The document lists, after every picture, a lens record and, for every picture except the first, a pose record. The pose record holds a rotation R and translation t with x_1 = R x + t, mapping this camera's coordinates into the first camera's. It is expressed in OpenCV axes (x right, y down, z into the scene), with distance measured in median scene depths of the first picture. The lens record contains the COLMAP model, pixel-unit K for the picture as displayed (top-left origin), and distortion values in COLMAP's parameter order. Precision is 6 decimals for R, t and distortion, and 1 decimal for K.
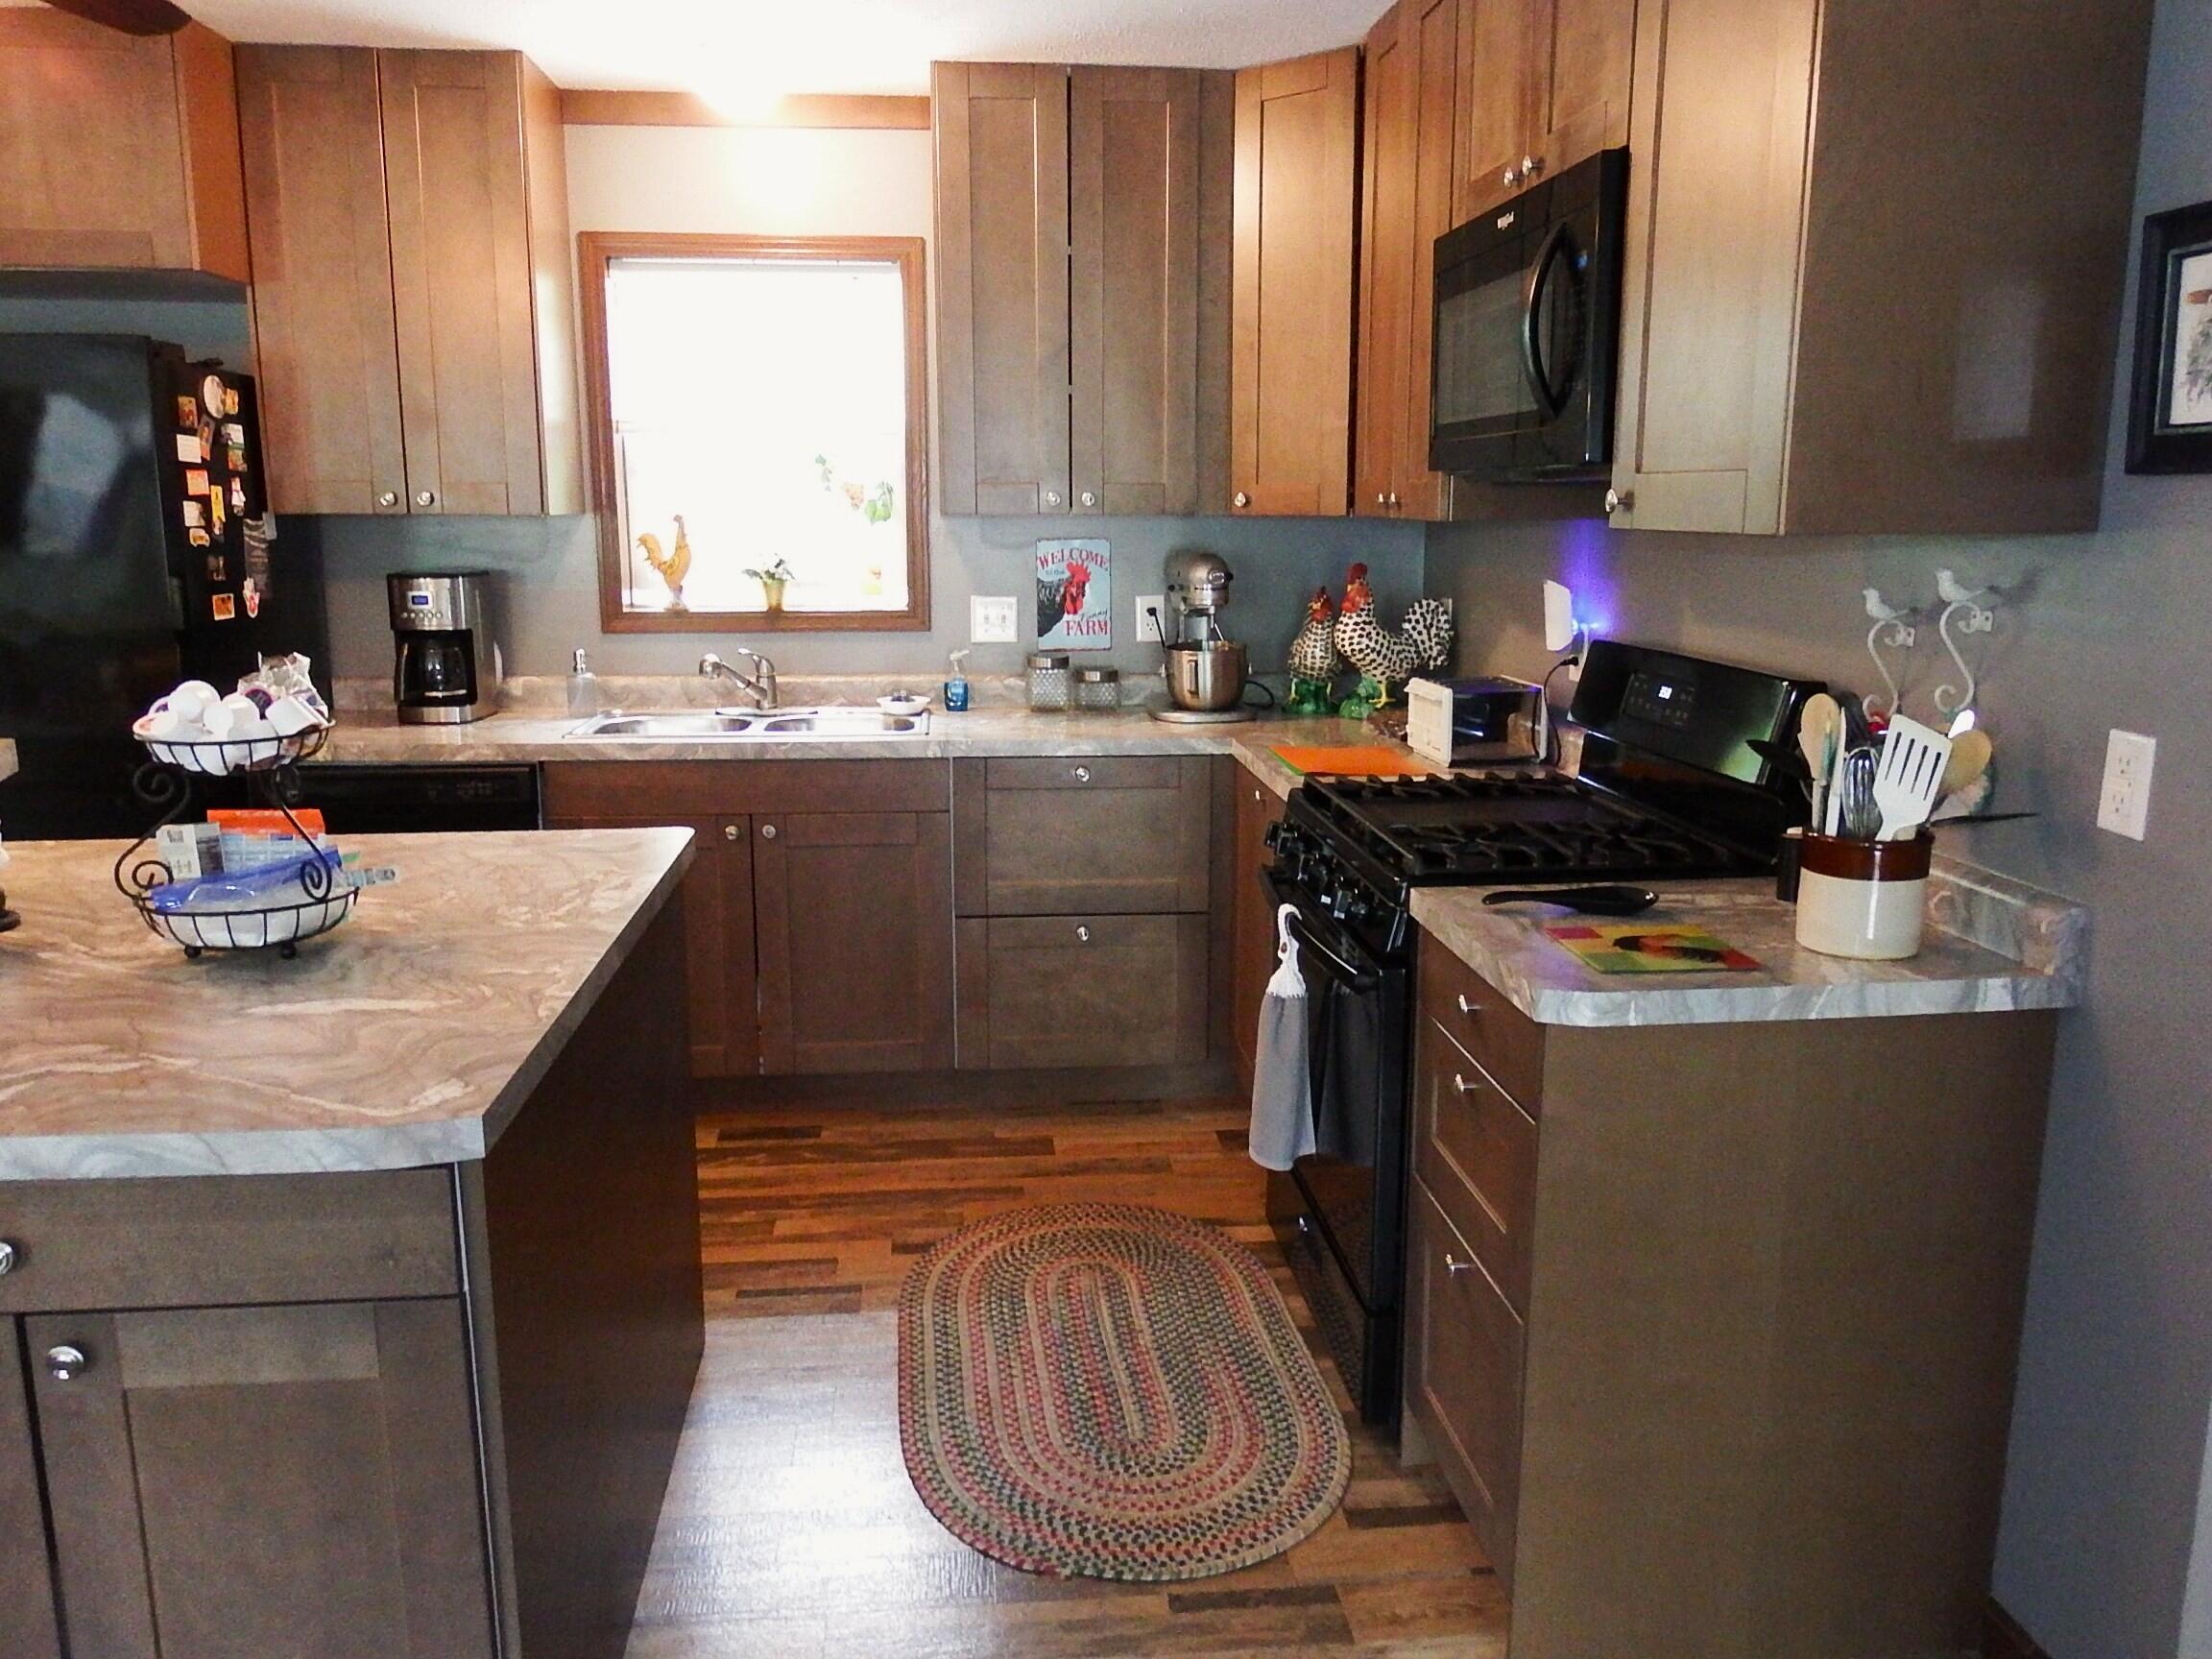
lens RADIAL K [[1655.6, 0, 1106.0], [0, 1655.6, 829.5], [0, 0, 1]] dist [0.001351, -0.004178]
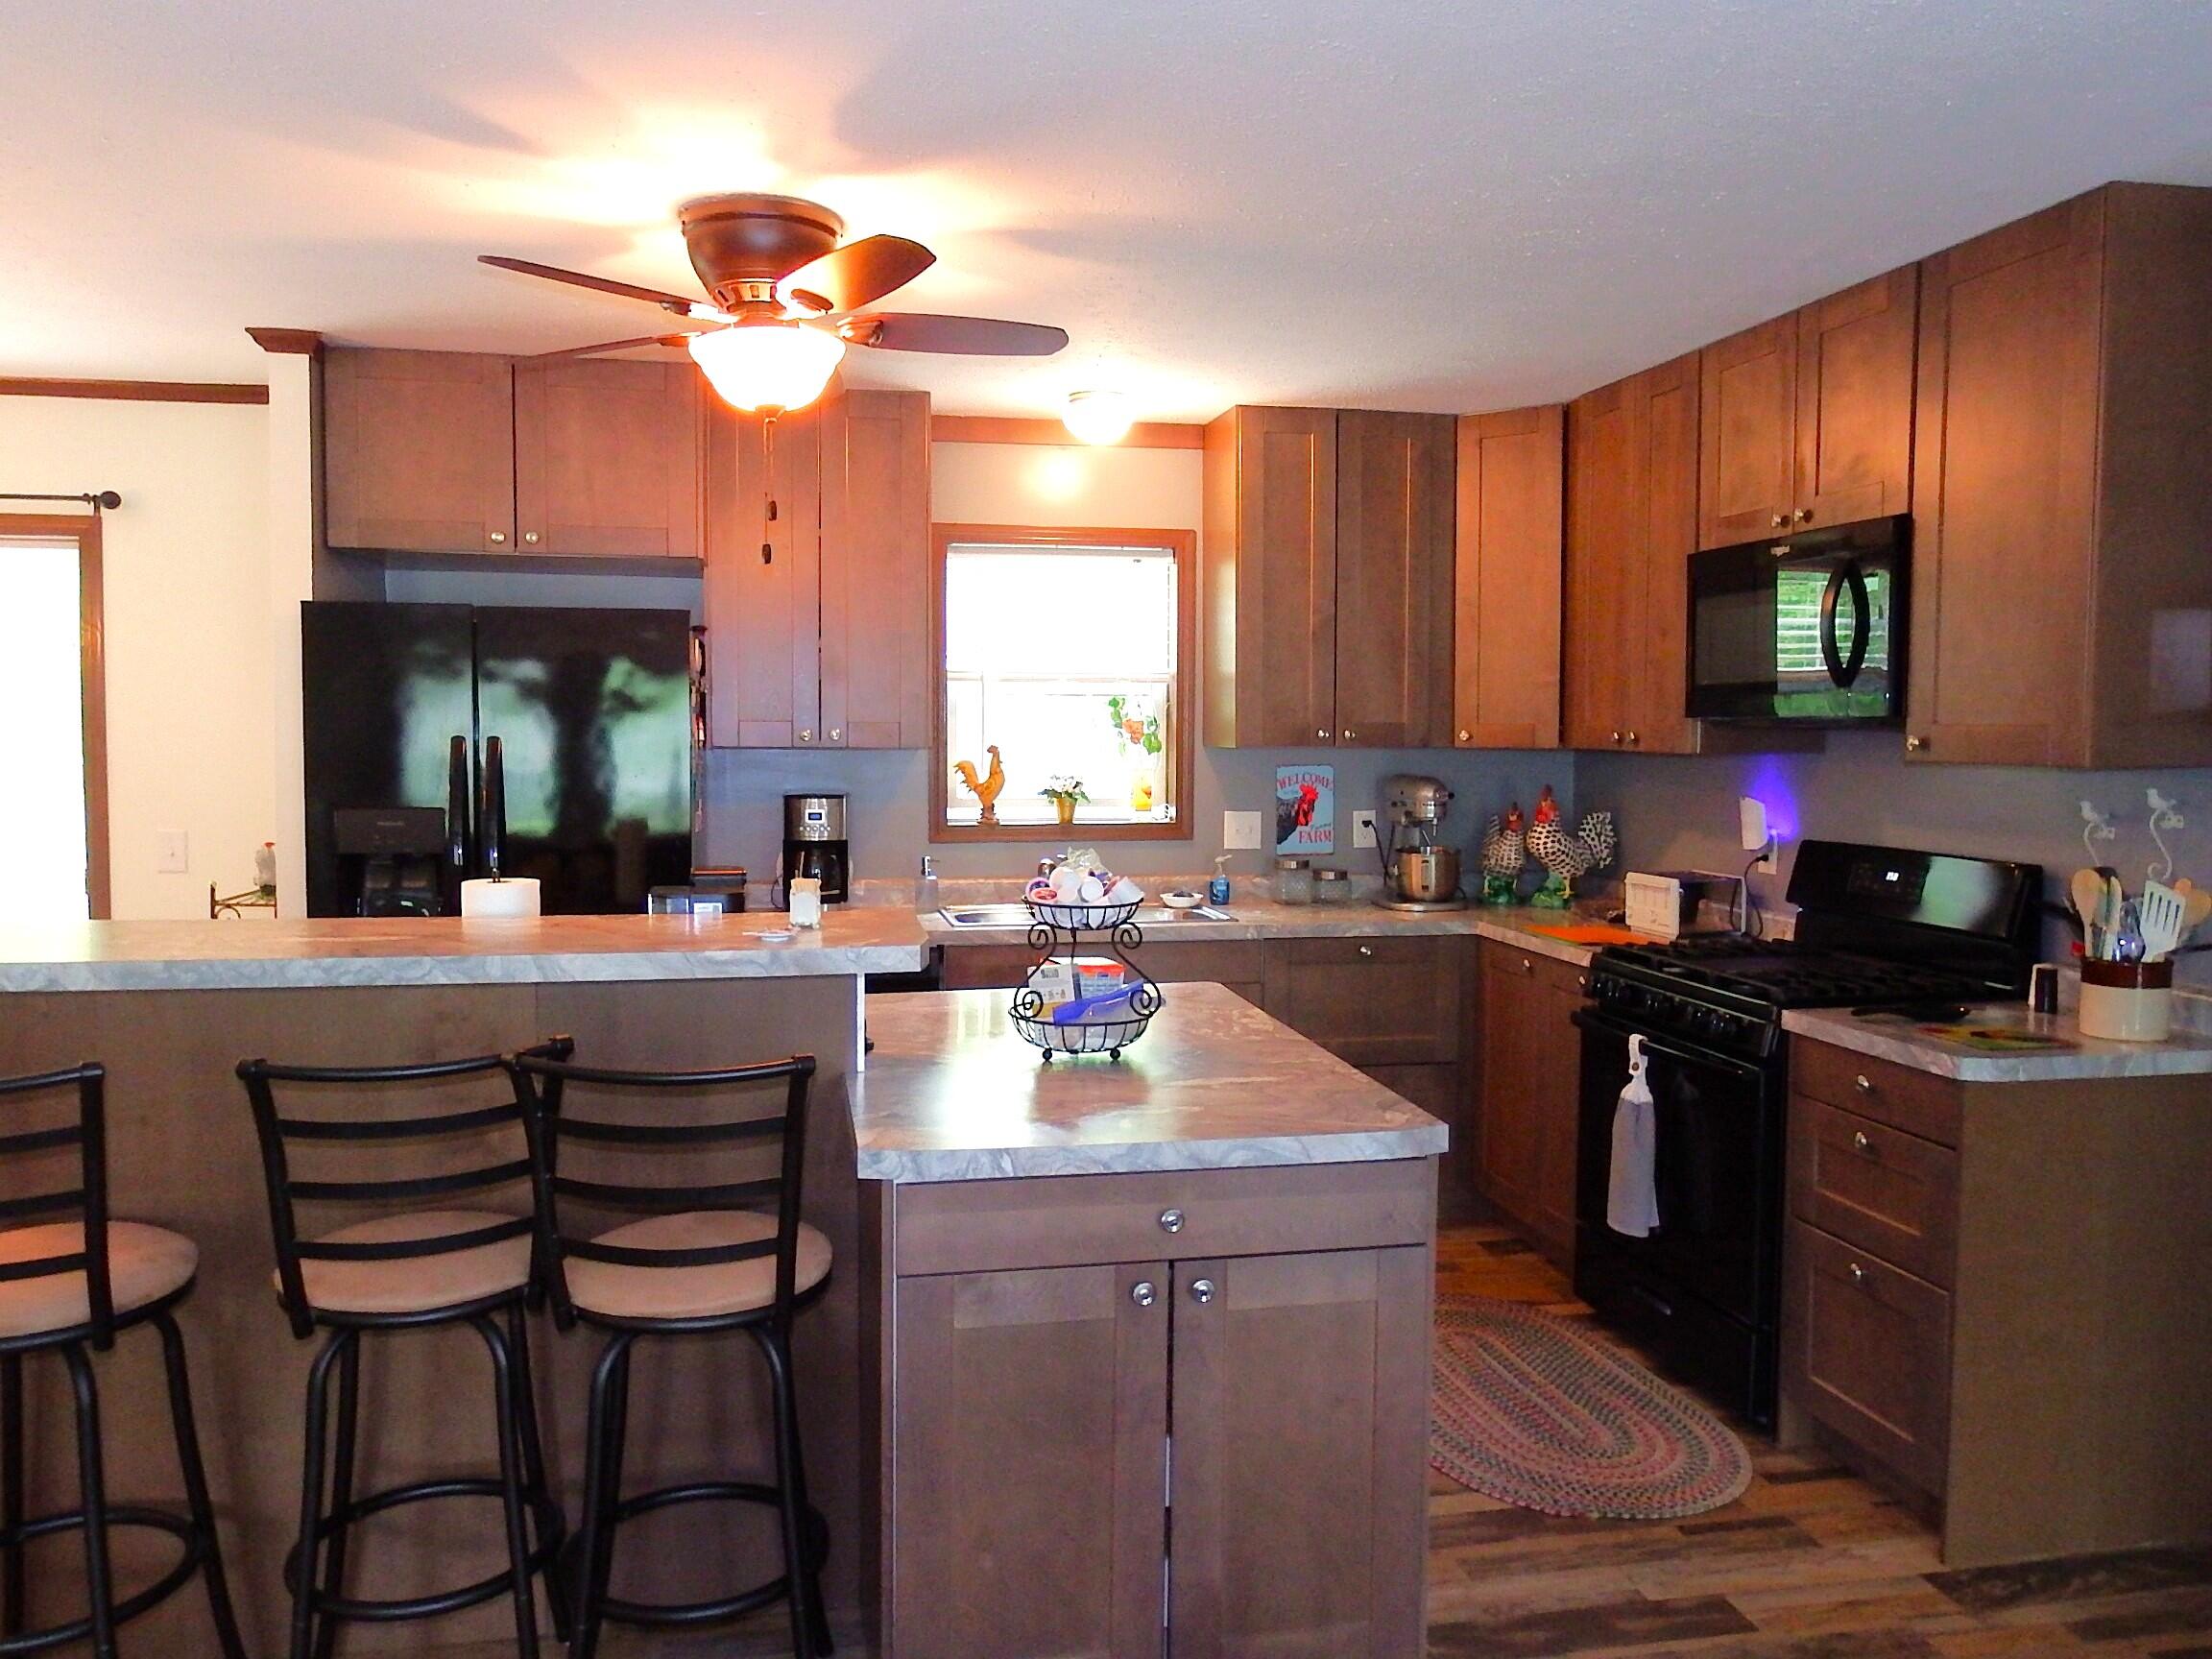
lens RADIAL K [[1675.5, 0, 1106.0], [0, 1675.5, 829.5], [0, 0, 1]] dist [-0.000272, 0.040760]
pose [[0.994008, -0.004140, 0.109232, -0.325539], [0.018512, 0.991224, -0.130889, 0.035047], [-0.107731, 0.132127, 0.985361, -0.224276]]
